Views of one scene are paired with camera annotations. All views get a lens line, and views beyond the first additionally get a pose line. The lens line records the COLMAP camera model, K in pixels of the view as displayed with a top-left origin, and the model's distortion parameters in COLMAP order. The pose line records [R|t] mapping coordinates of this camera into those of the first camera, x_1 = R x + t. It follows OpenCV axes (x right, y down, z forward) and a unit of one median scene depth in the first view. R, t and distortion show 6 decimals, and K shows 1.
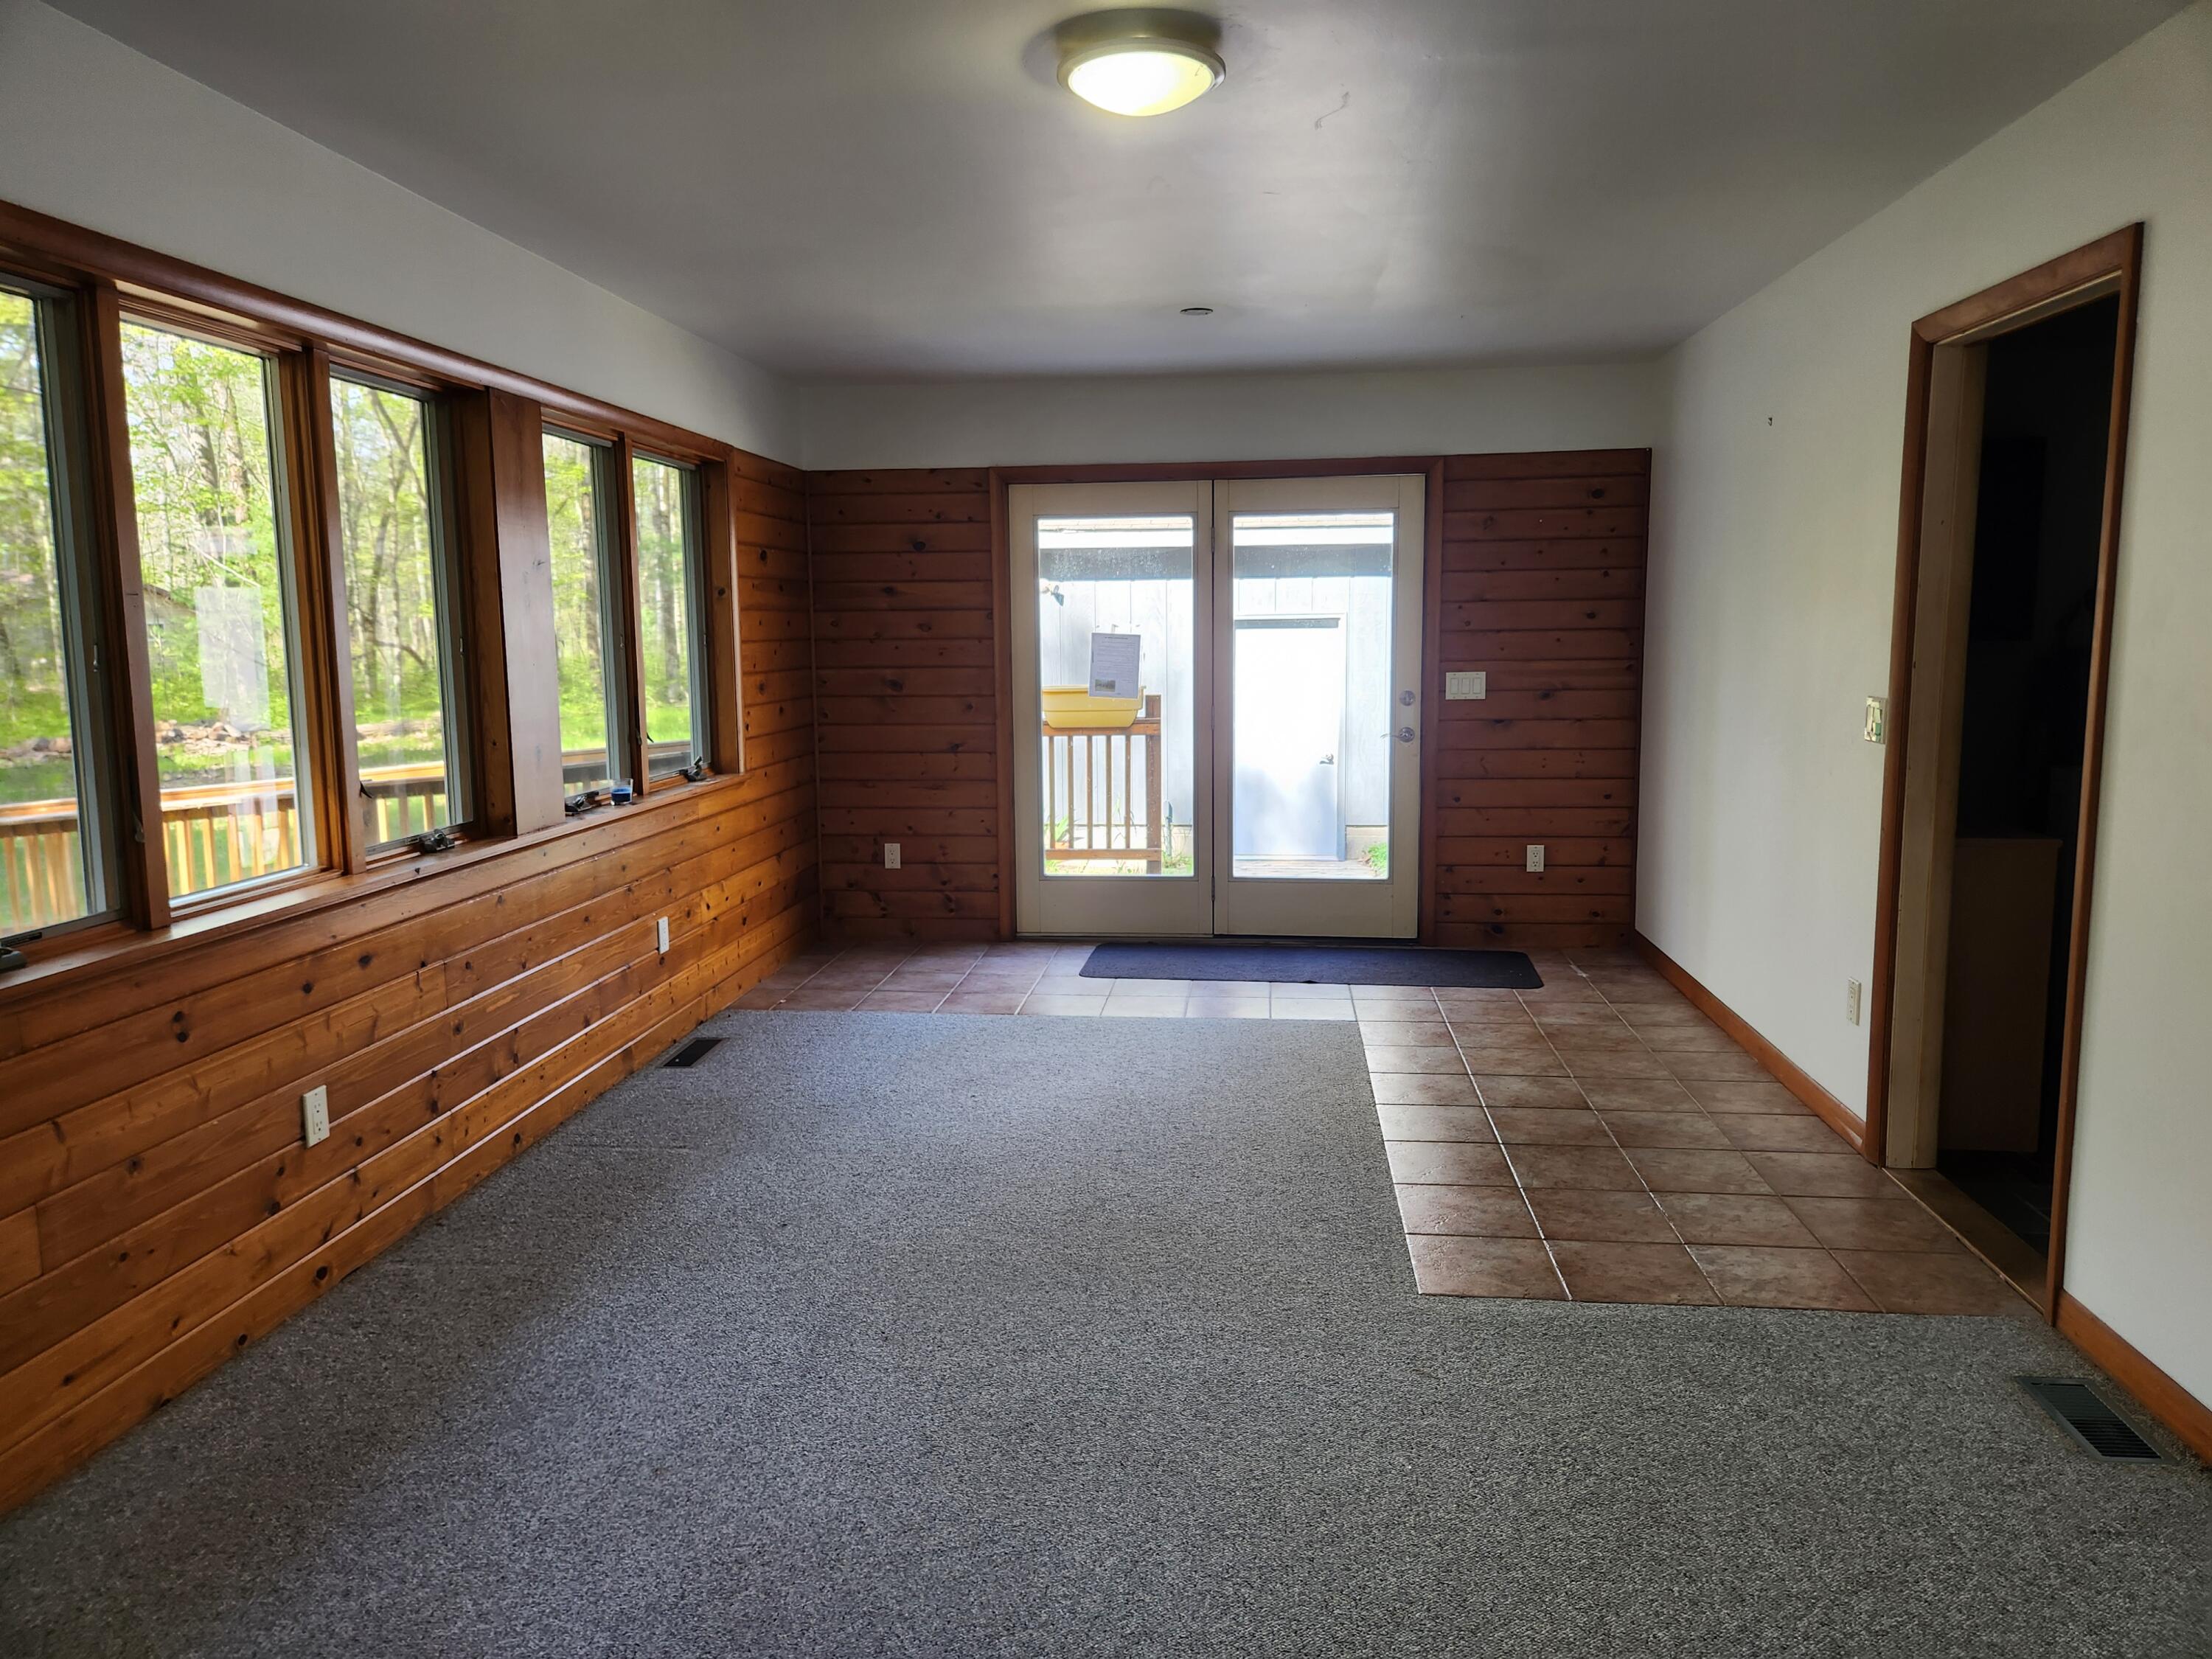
lens RADIAL K [[1495.9, 0, 1117.1], [0, 1495.9, 816.7], [0, 0, 1]] dist [0.071734, -0.075597]
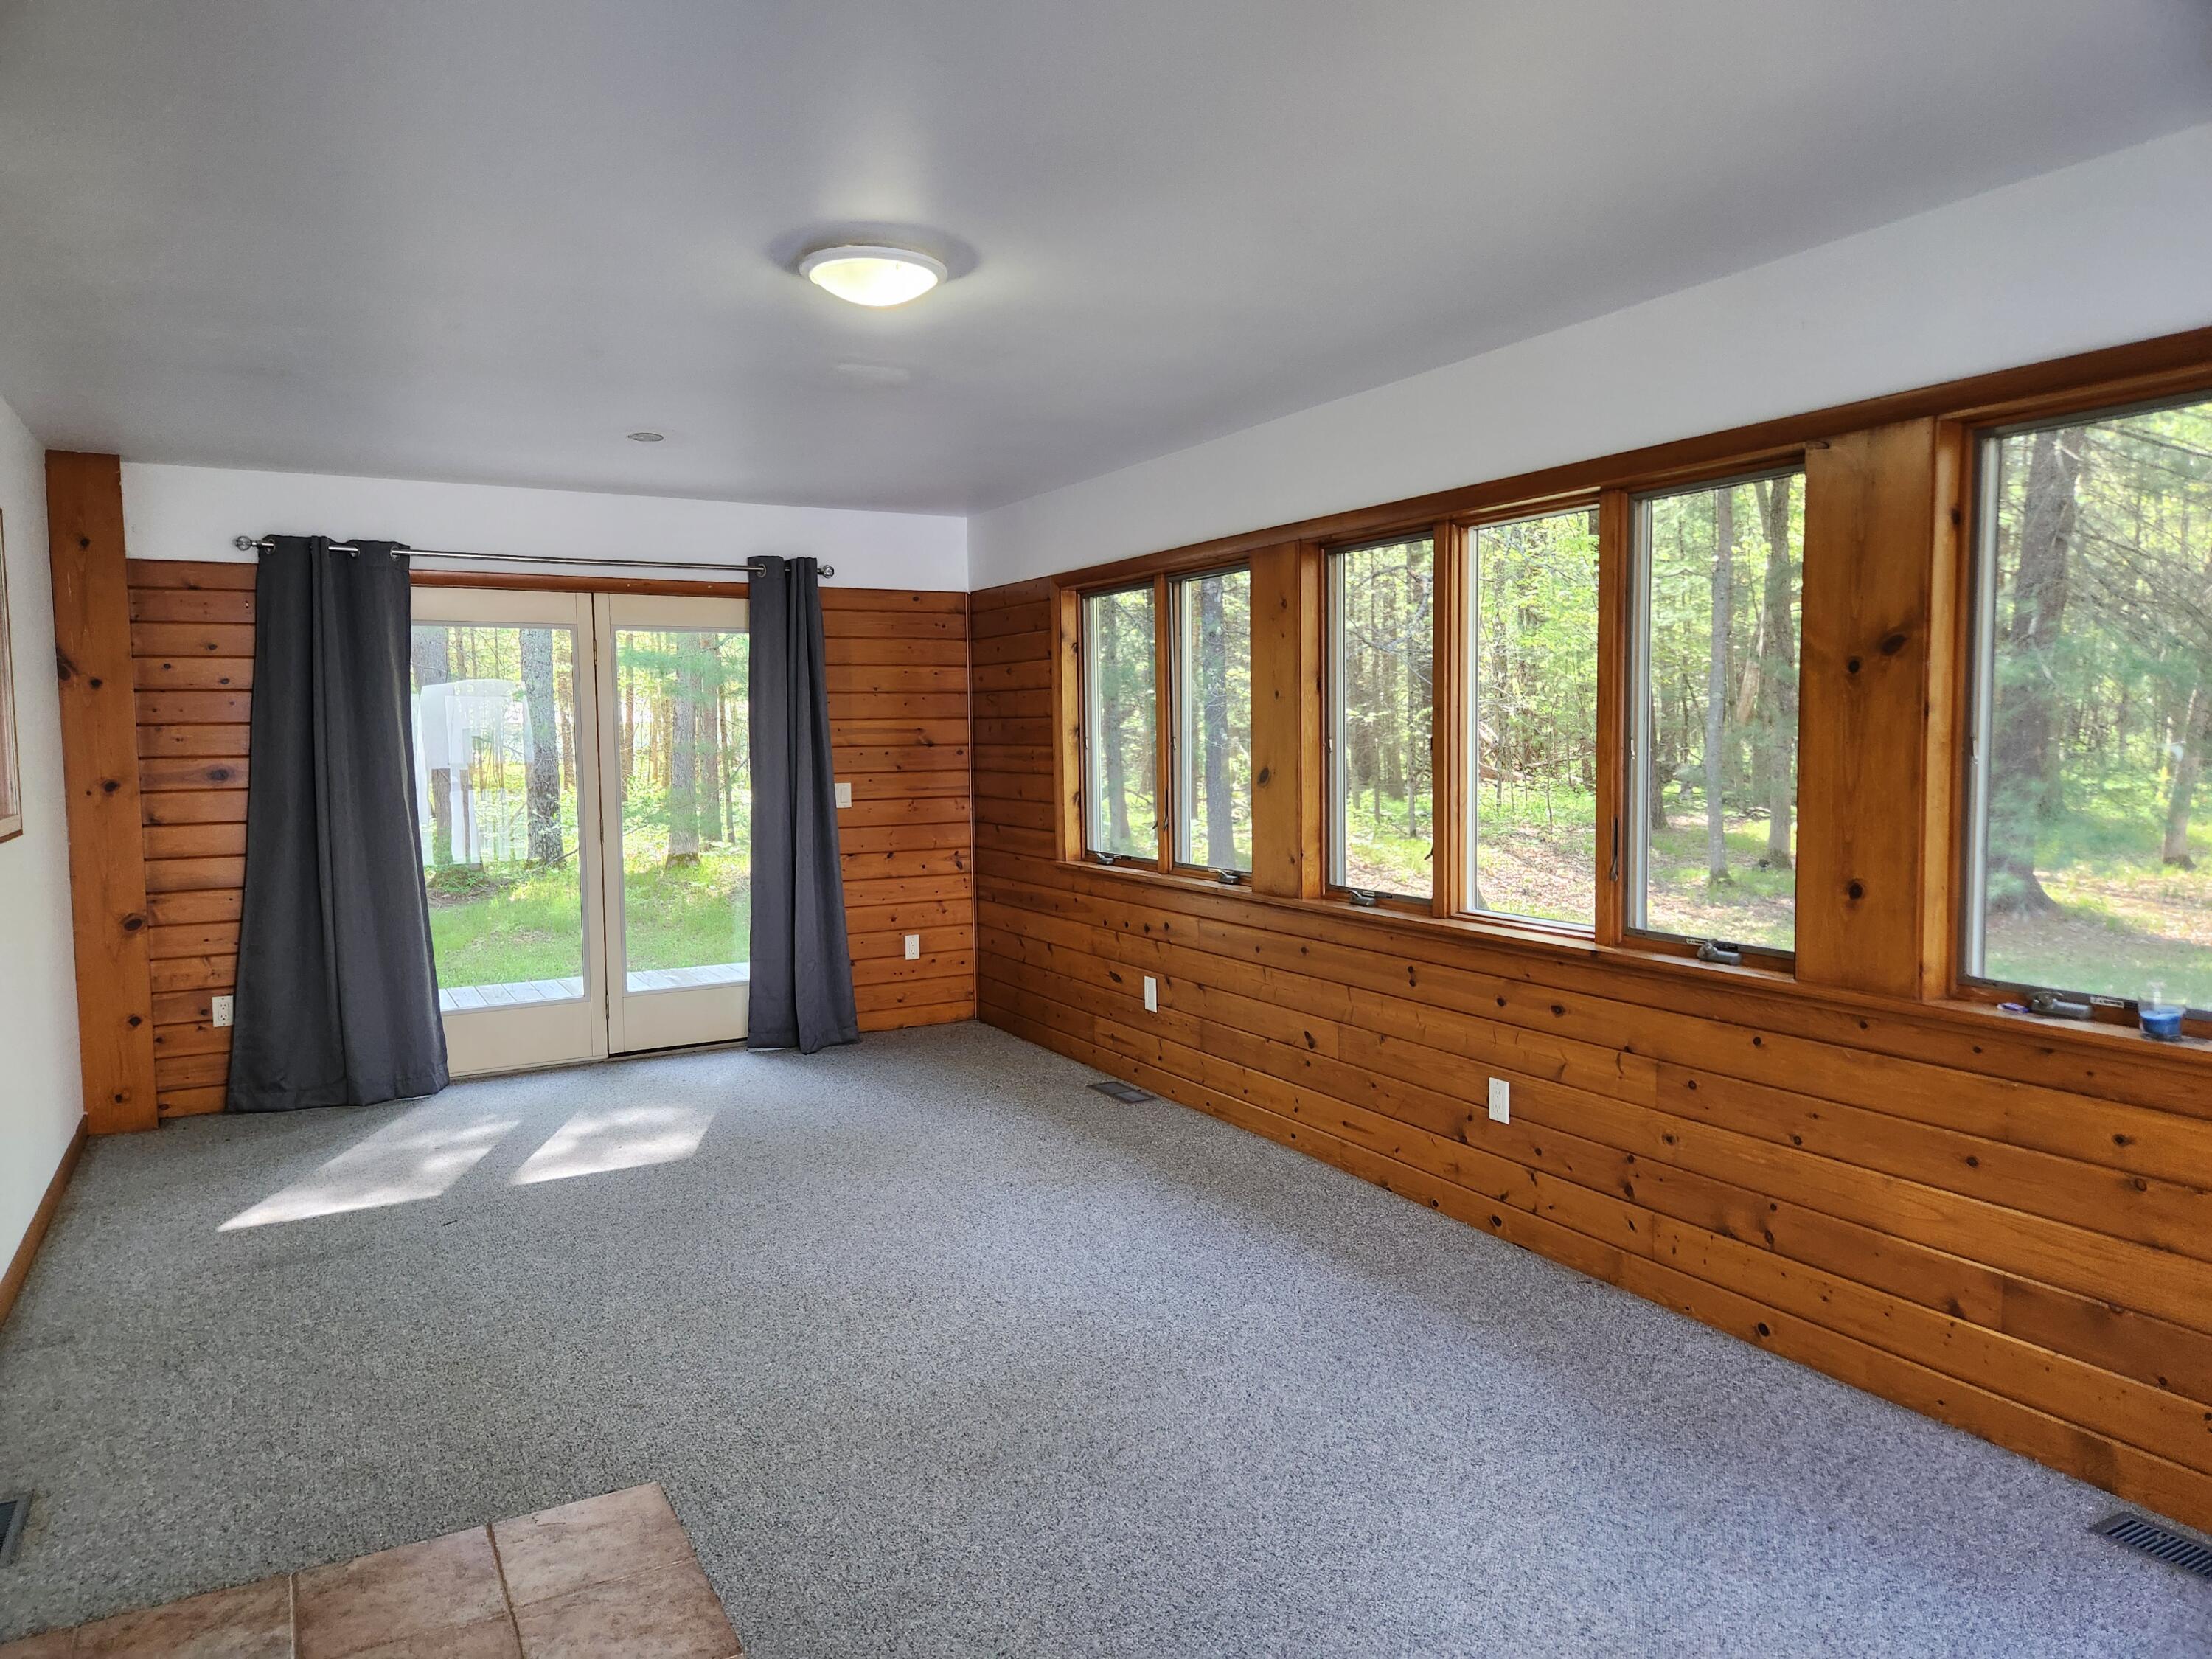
lens RADIAL K [[1454.5, 0, 1108.7], [0, 1454.5, 800.4], [0, 0, 1]] dist [0.075728, -0.070899]
pose [[-0.815996, 0.049970, -0.575894, 0.460833], [-0.056384, 0.984626, 0.165327, -0.246654], [0.575301, 0.167378, -0.800633, 1.758170]]
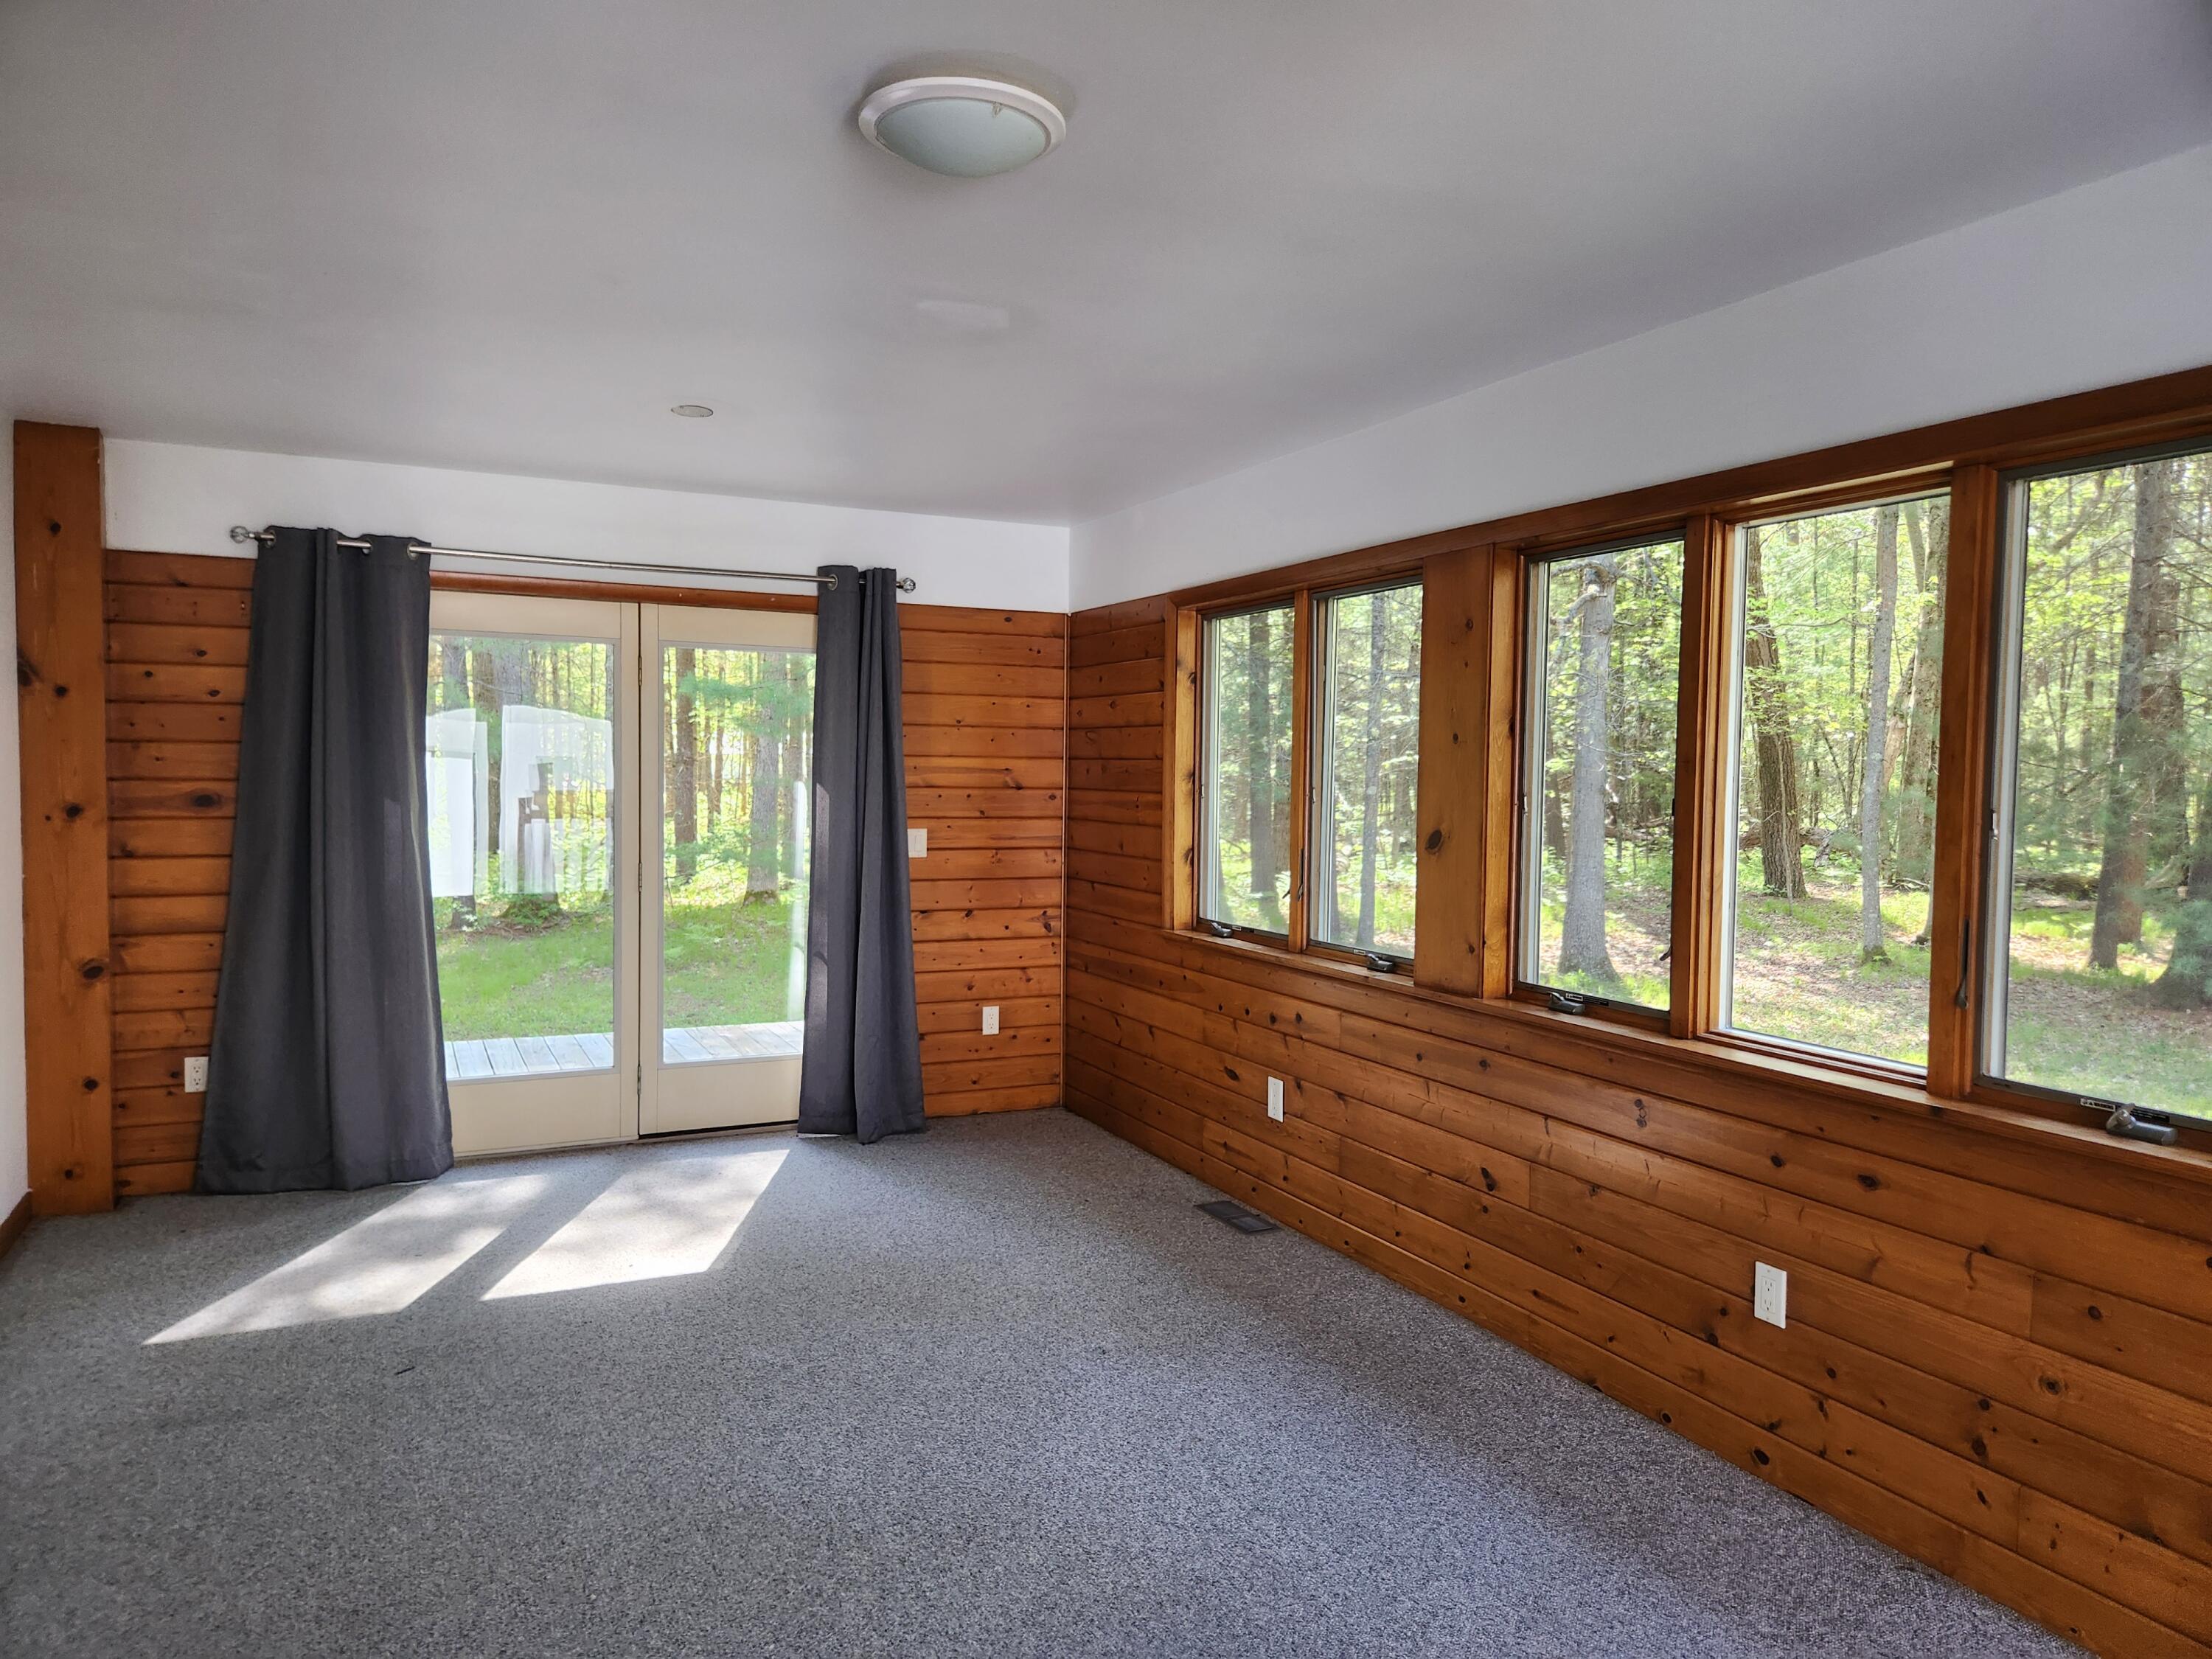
lens RADIAL K [[1454.5, 0, 1108.7], [0, 1454.5, 800.4], [0, 0, 1]] dist [0.075728, -0.070899]
pose [[-0.849363, 0.008823, -0.527735, 0.324008], [-0.076815, 0.987149, 0.140133, -0.212107], [0.522189, 0.159562, -0.837770, 1.503902]]
